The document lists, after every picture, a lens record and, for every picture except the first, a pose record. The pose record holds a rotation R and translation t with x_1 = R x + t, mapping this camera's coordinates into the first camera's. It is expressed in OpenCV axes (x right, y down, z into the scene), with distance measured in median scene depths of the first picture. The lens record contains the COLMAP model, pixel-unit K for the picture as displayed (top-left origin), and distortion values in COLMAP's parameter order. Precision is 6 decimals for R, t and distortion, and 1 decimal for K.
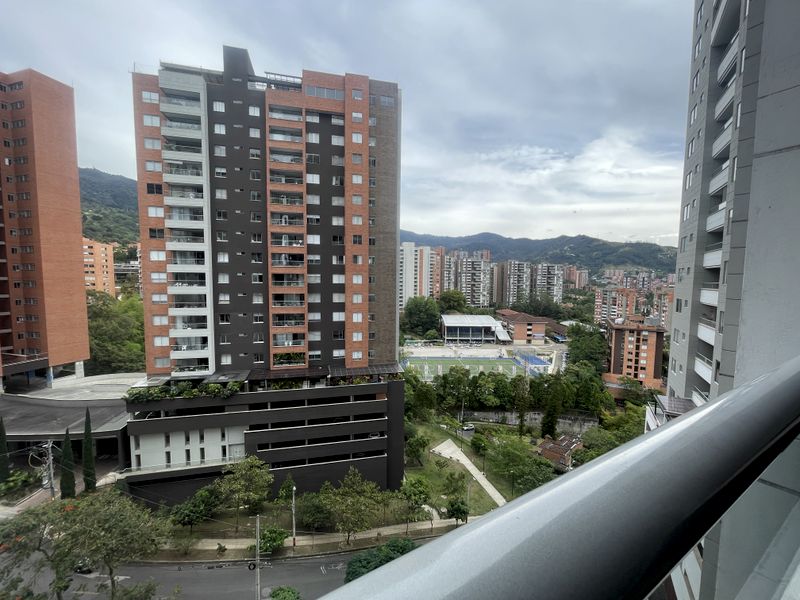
lens RADIAL K [[324.2, 0, 397.9], [0, 324.2, 303.1], [0, 0, 1]] dist [-0.003411, 0.001293]
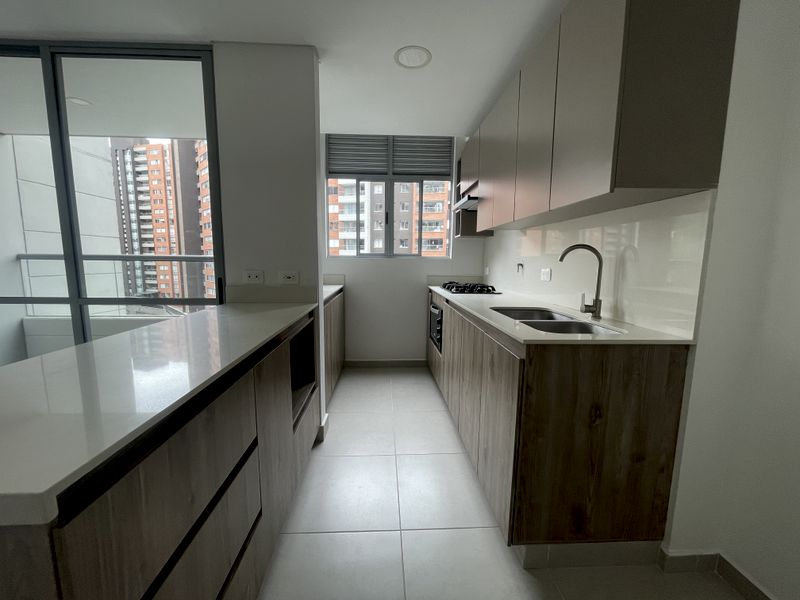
lens RADIAL K [[324.2, 0, 397.4], [0, 324.2, 304.1], [0, 0, 1]] dist [-0.003411, 0.001293]
pose [[0.882156, 0.063223, -0.466694, 0.093408], [-0.039699, 0.997404, 0.060078, 0.006721], [0.469281, -0.034470, 0.882376, -0.027021]]
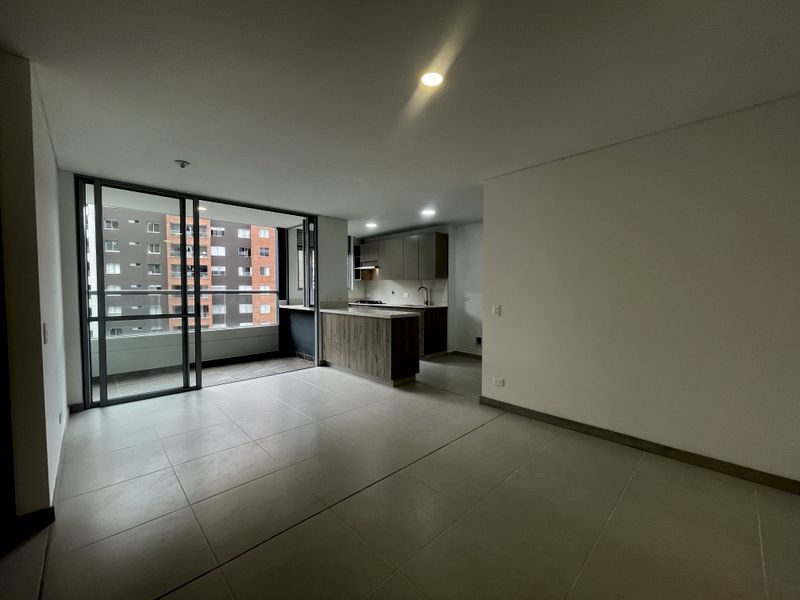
lens RADIAL K [[324.2, 0, 397.1], [0, 324.2, 301.8], [0, 0, 1]] dist [-0.003411, 0.001293]
pose [[0.973214, -0.018750, 0.229136, 0.053025], [0.027247, 0.999051, -0.033972, 0.012157], [-0.228281, 0.039305, 0.972801, -0.115452]]
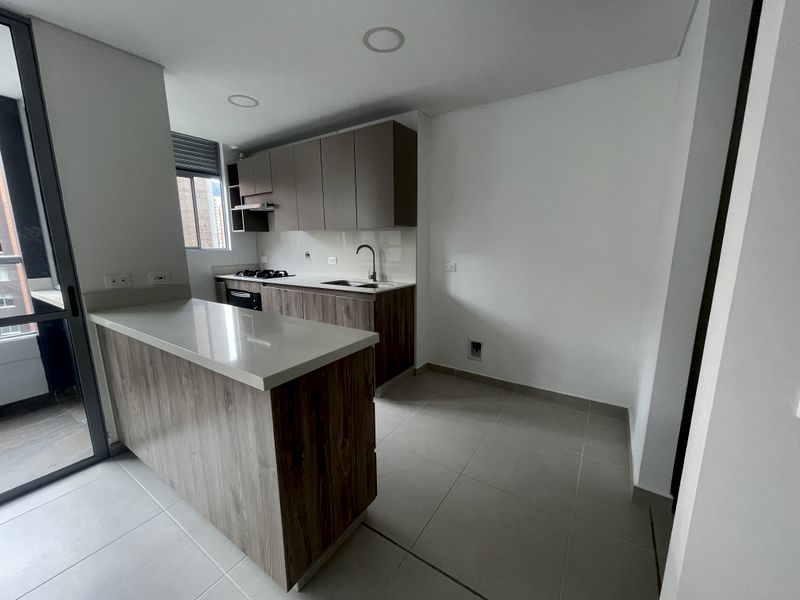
lens RADIAL K [[324.2, 0, 395.5], [0, 324.2, 306.0], [0, 0, 1]] dist [-0.003411, 0.001293]
pose [[0.902820, -0.098752, 0.418527, 0.070554], [0.048717, 0.990497, 0.128618, 0.005993], [-0.427250, -0.095729, 0.899051, -0.051928]]
